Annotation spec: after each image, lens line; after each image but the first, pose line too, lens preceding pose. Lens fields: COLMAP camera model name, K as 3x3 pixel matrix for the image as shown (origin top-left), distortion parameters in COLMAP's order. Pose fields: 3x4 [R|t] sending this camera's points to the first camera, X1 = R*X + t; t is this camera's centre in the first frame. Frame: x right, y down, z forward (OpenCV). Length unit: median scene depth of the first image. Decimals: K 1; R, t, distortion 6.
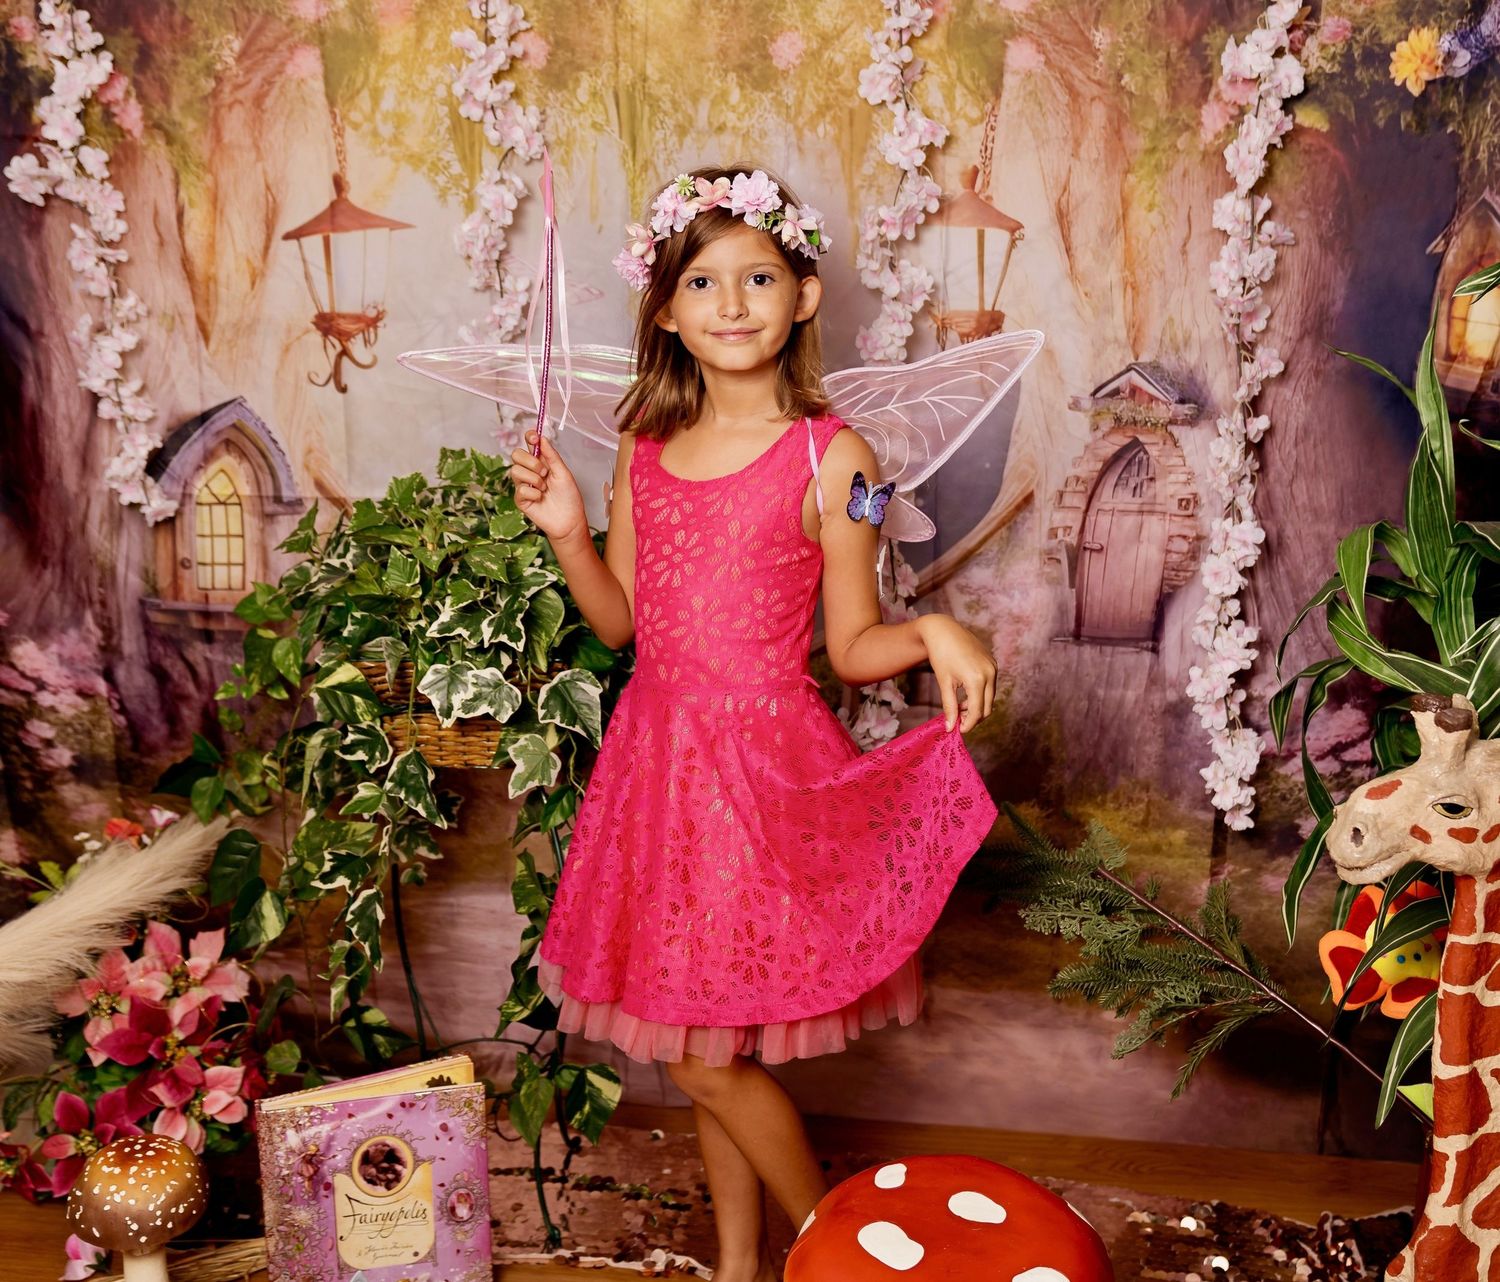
lens RADIAL K [[1935.0, 0, 777.4], [0, 1935.0, 616.9], [0, 0, 1]] dist [-0.034852, 0.240787]
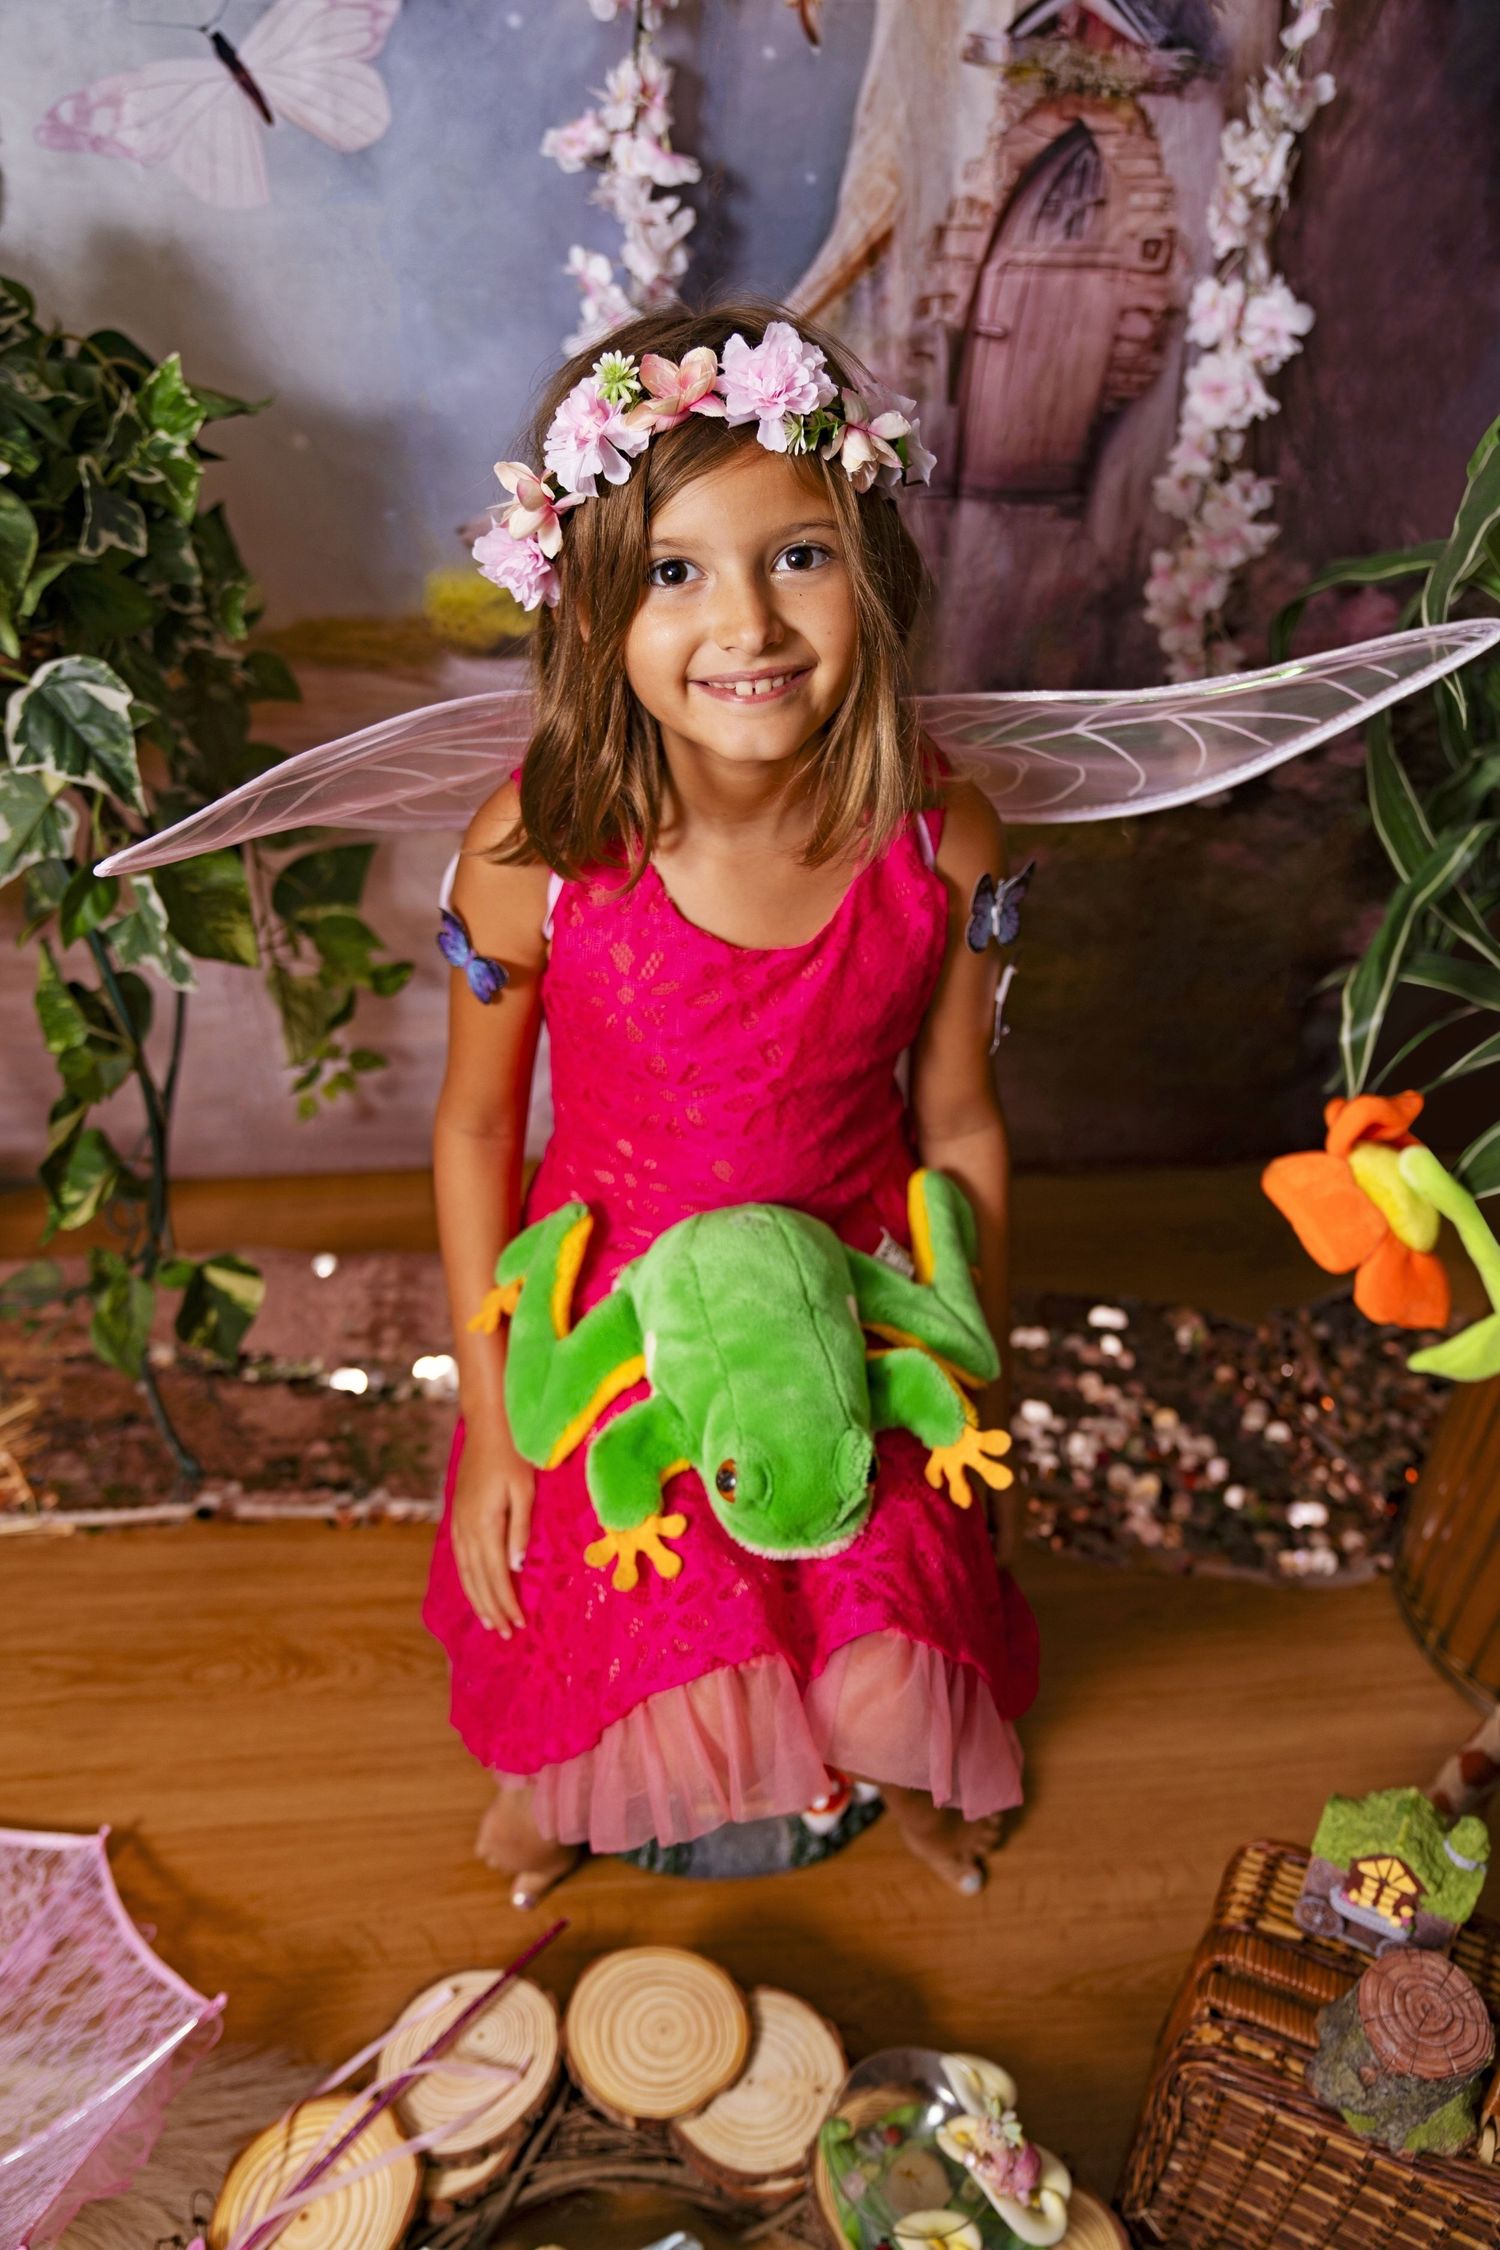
lens RADIAL K [[1944.5, 0, 750.0], [0, 1944.5, 1125.0], [0, 0, 1]] dist [-0.094601, 0.168041]
pose [[0.984547, -0.089669, 0.150422, -0.014281], [0.018954, 0.908480, 0.417499, -0.064463], [-0.174092, -0.408197, 0.896140, 0.423172]]
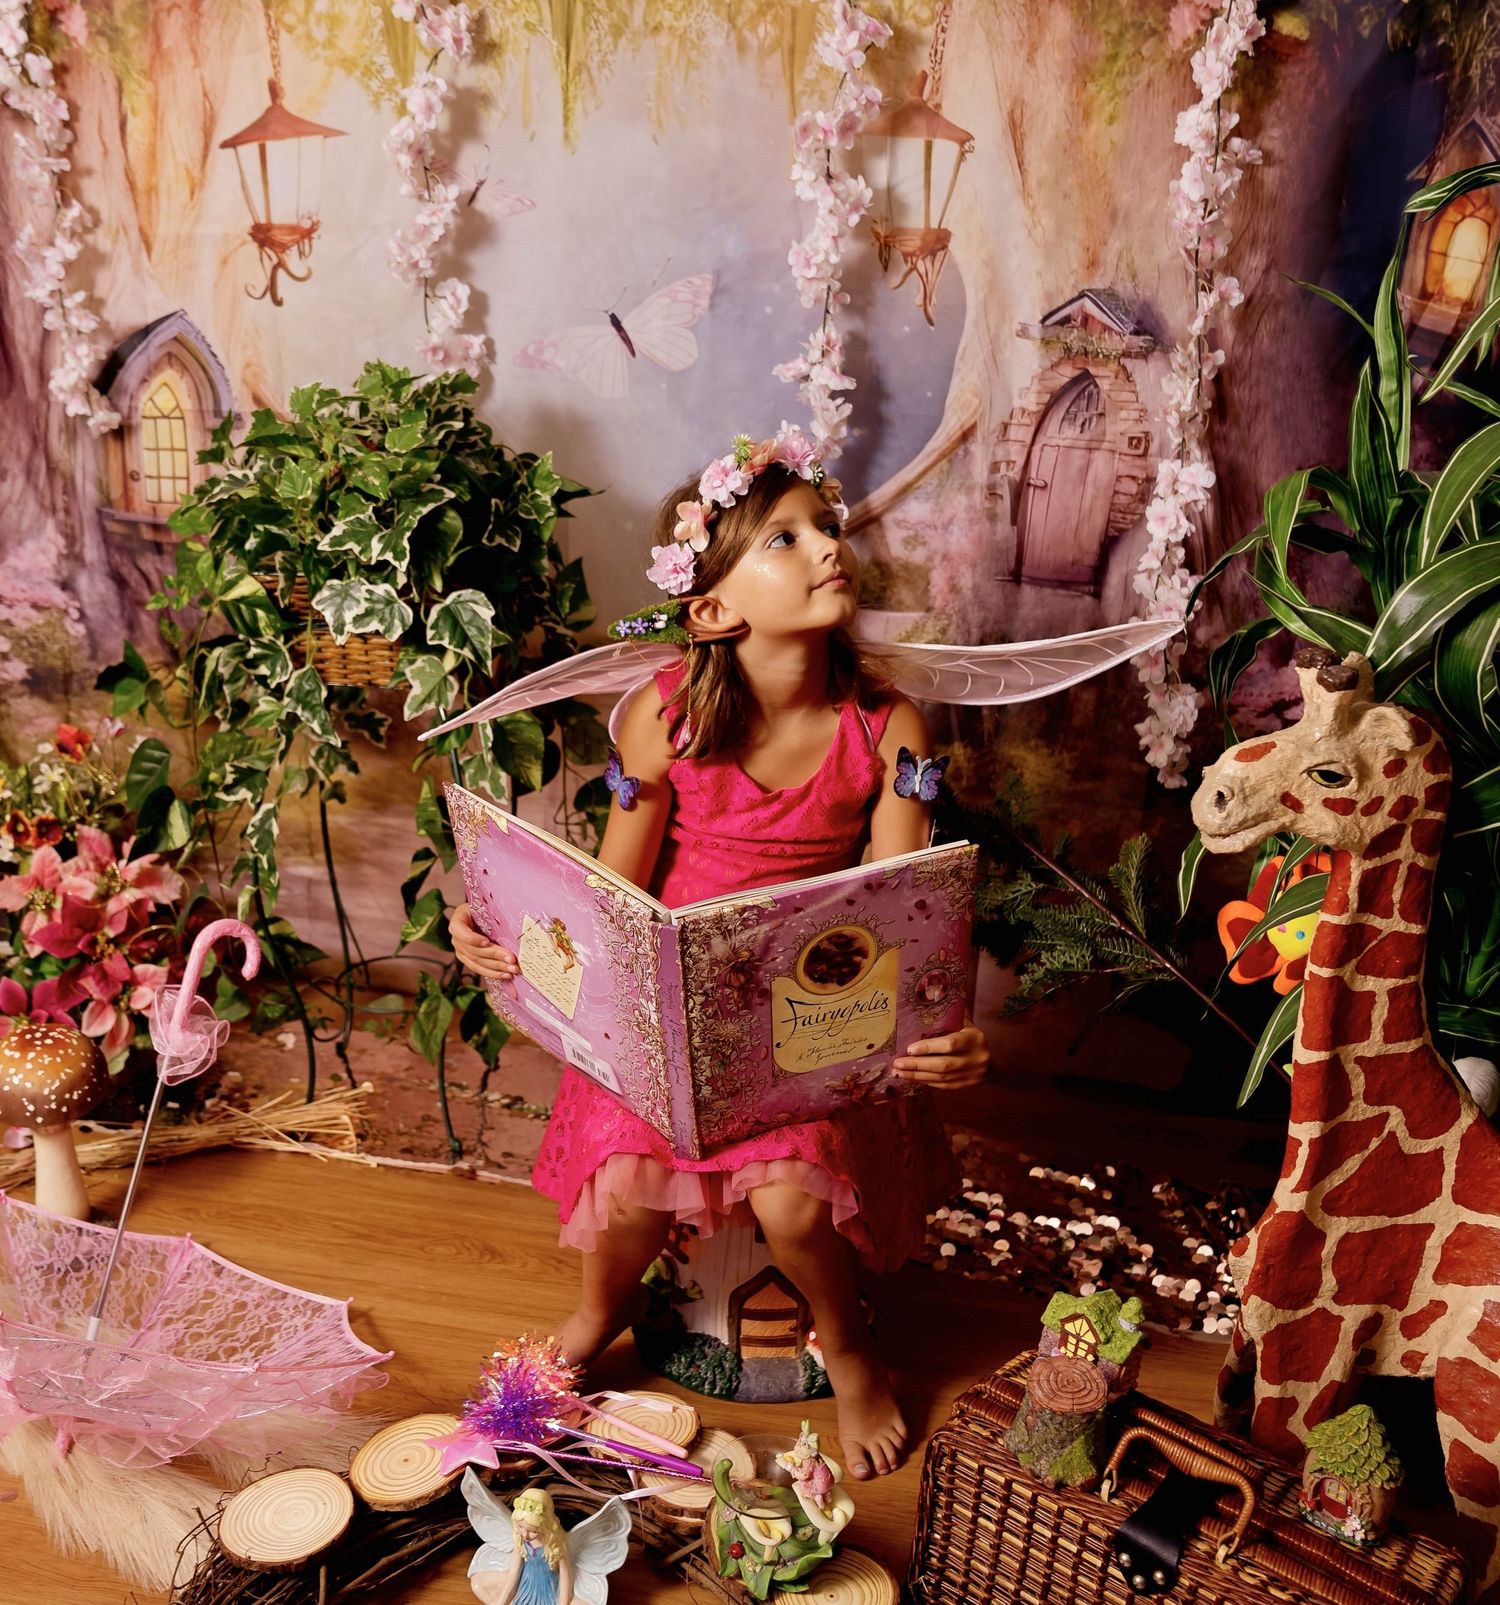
lens RADIAL K [[1822.0, 0, 652.2], [0, 1822.0, 801.1], [0, 0, 1]] dist [-0.141131, 0.125549]
pose [[0.991733, 0.053458, -0.116651, 0.091503], [-0.038148, 0.990814, 0.129742, 0.009542], [0.122515, -0.124220, 0.984662, 0.092852]]
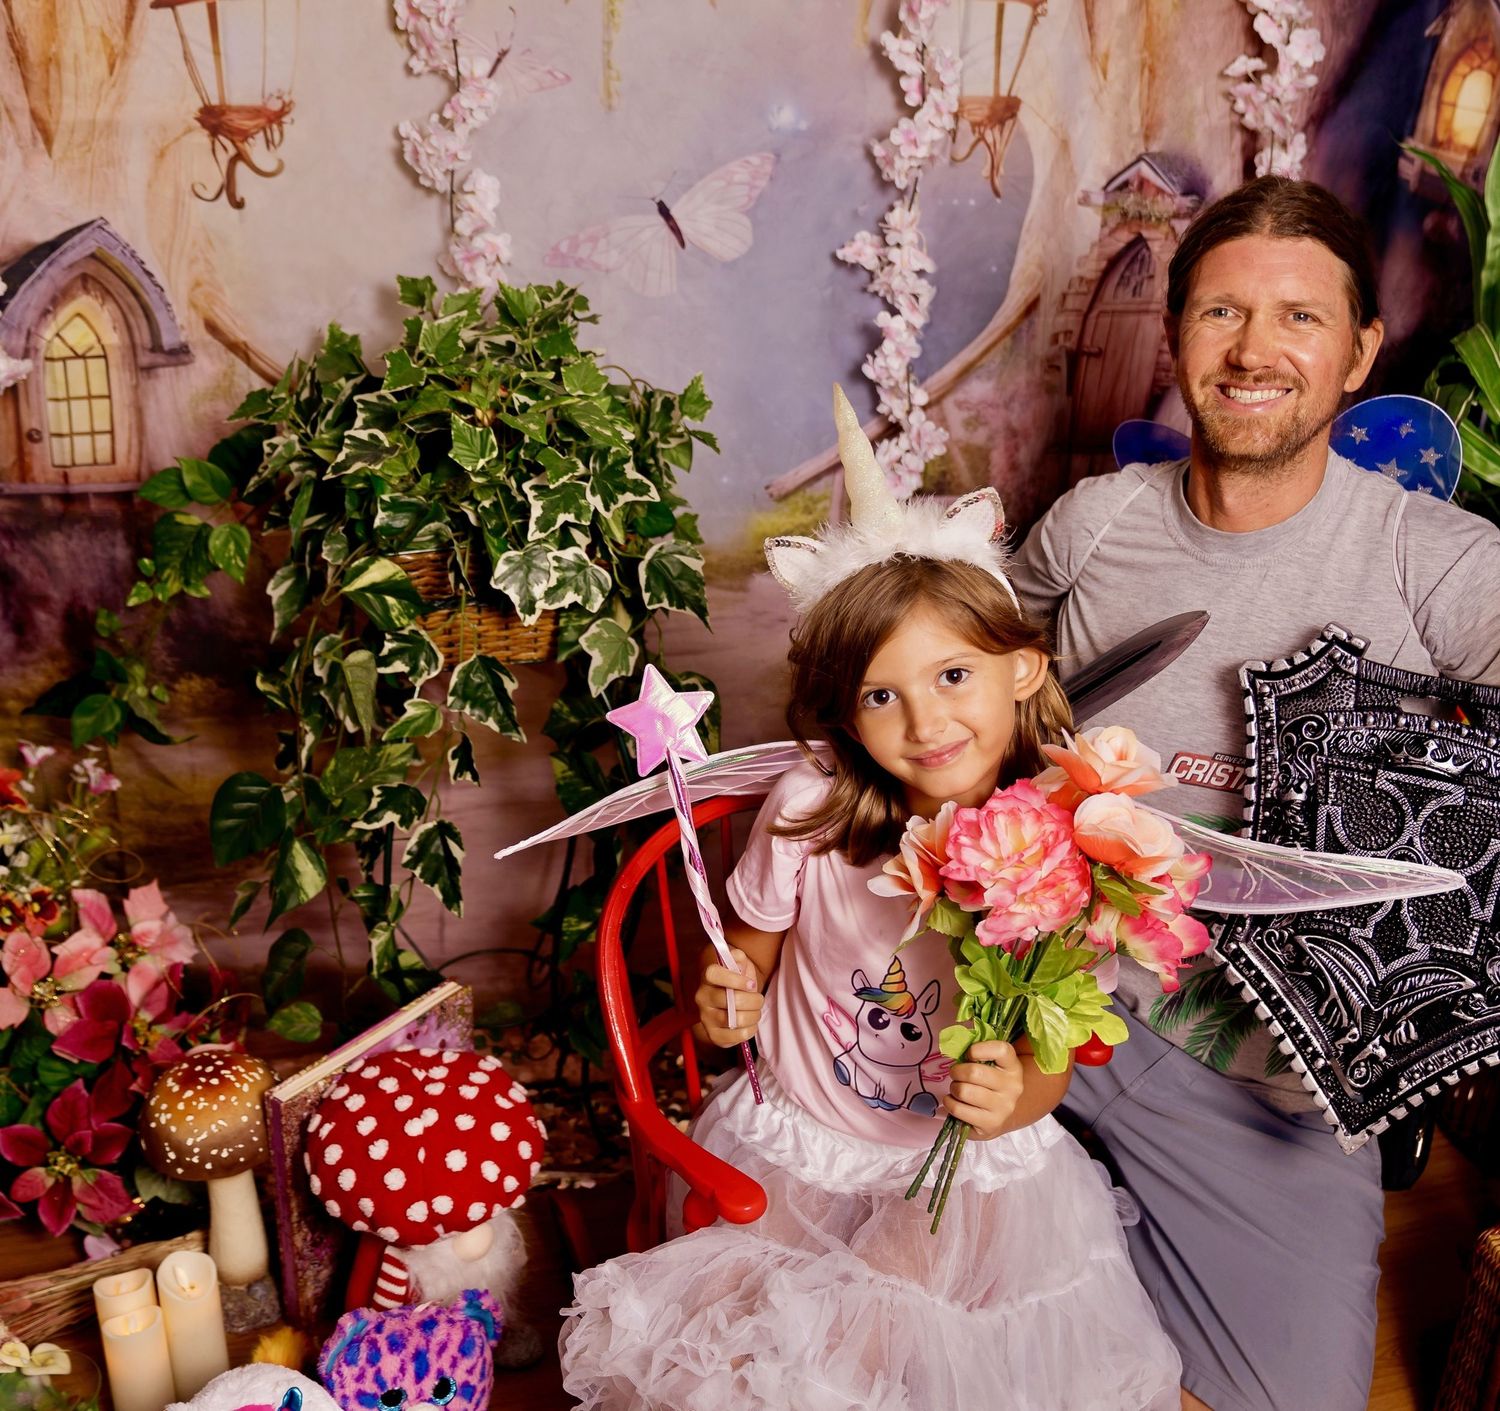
lens RADIAL K [[1820.1, 0, 786.9], [0, 1820.1, 690.1], [0, 0, 1]] dist [-0.097002, 0.187394]
pose [[0.932367, -0.120728, 0.340758, -0.311024], [0.056303, 0.979581, 0.193005, -0.055600], [-0.357102, -0.160766, 0.920127, 0.218782]]
